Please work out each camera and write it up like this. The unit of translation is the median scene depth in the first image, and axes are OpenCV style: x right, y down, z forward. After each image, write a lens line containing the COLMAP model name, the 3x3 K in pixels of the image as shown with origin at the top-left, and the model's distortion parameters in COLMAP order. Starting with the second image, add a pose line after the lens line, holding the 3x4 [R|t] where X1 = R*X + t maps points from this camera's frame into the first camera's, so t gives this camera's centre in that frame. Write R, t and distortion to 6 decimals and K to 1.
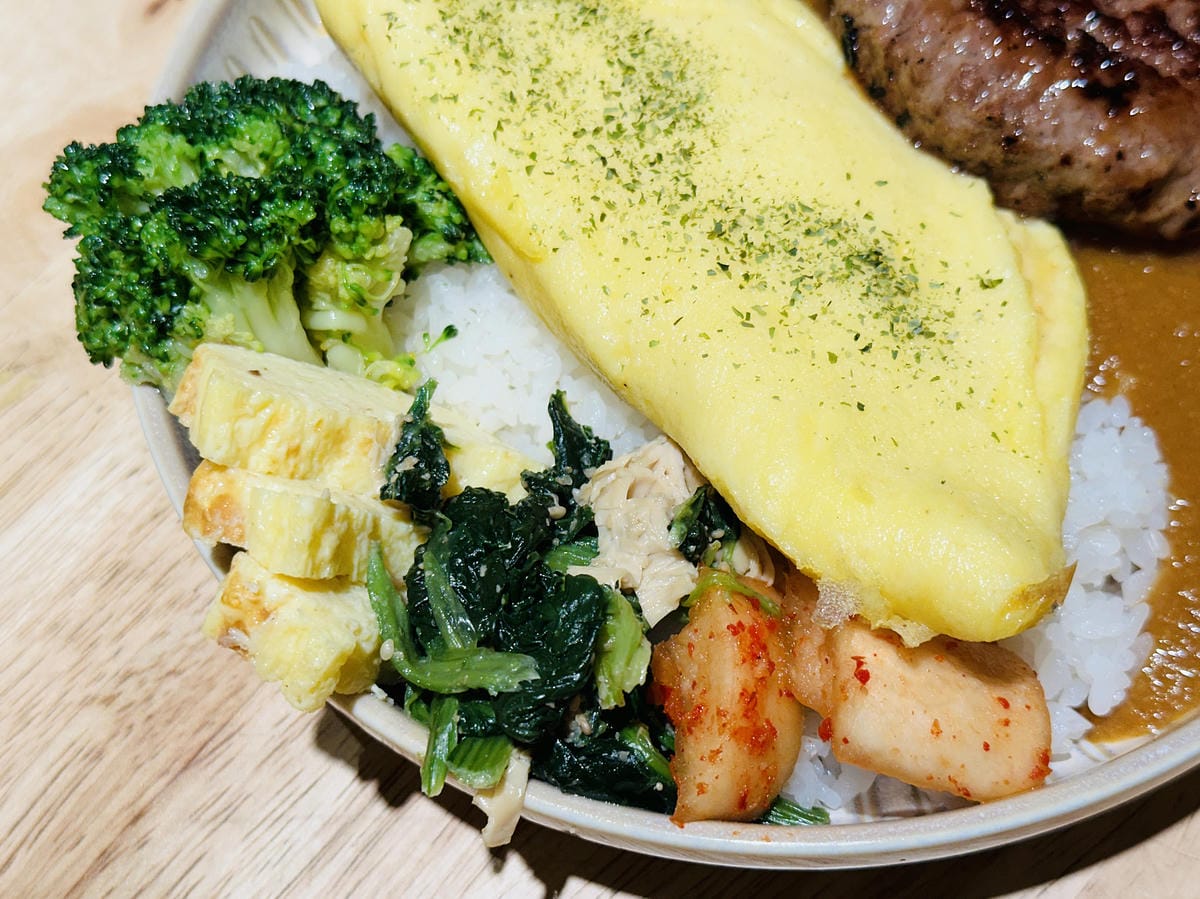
lens RADIAL K [[1843.4, 0, 574.1], [0, 1843.4, 451.9], [0, 0, 1]] dist [0.270277, -0.885098]
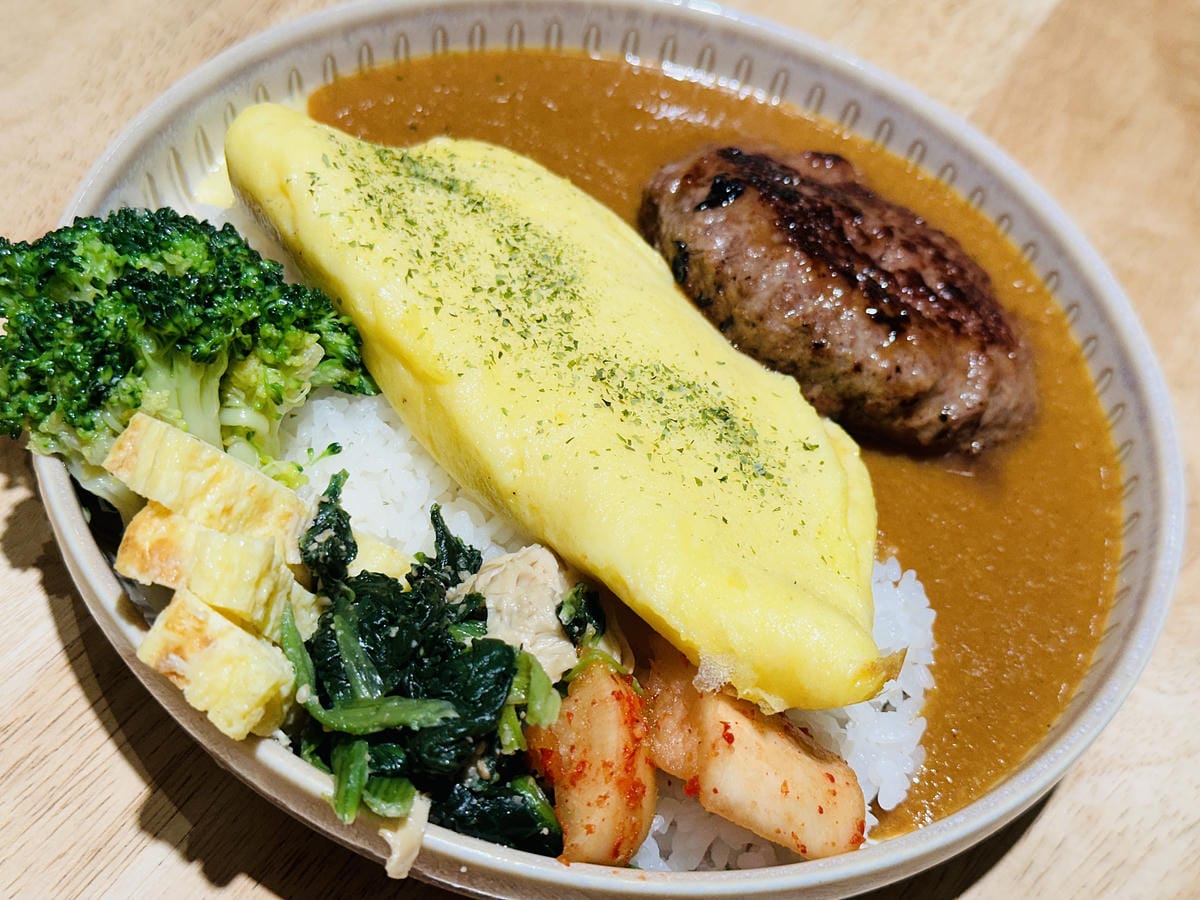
lens RADIAL K [[1820.6, 0, 603.7], [0, 1820.6, 415.7], [0, 0, 1]] dist [0.272315, -0.848260]
pose [[0.954493, 0.130166, 0.268328, -0.229502], [-0.064307, 0.968389, -0.241014, 0.186277], [-0.291217, 0.212791, 0.932691, -0.086040]]
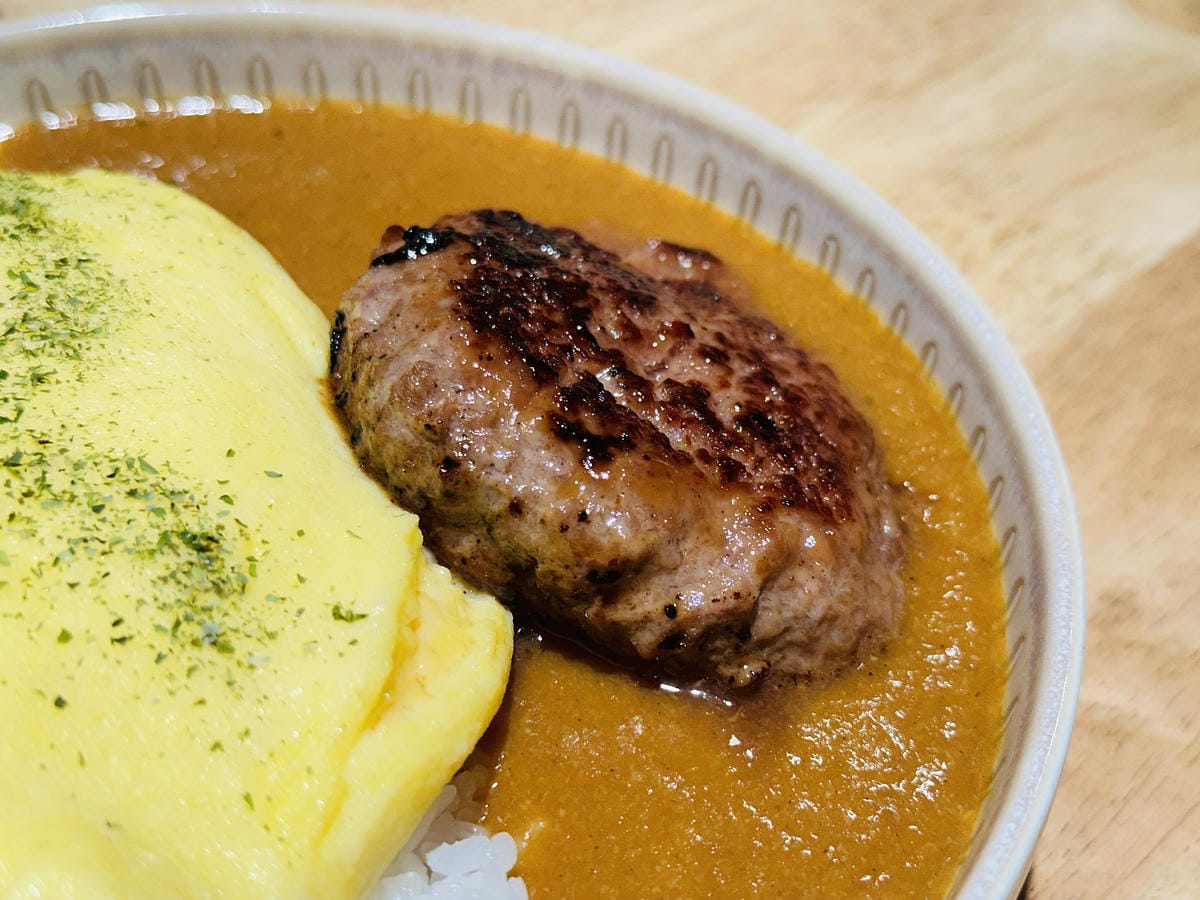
lens RADIAL K [[1820.6, 0, 603.7], [0, 1820.6, 415.7], [0, 0, 1]] dist [0.272315, -0.848260]
pose [[0.970221, 0.240835, -0.025860, 0.314706], [-0.233041, 0.899009, -0.370775, 0.079014], [-0.066048, 0.365761, 0.928362, 0.305774]]
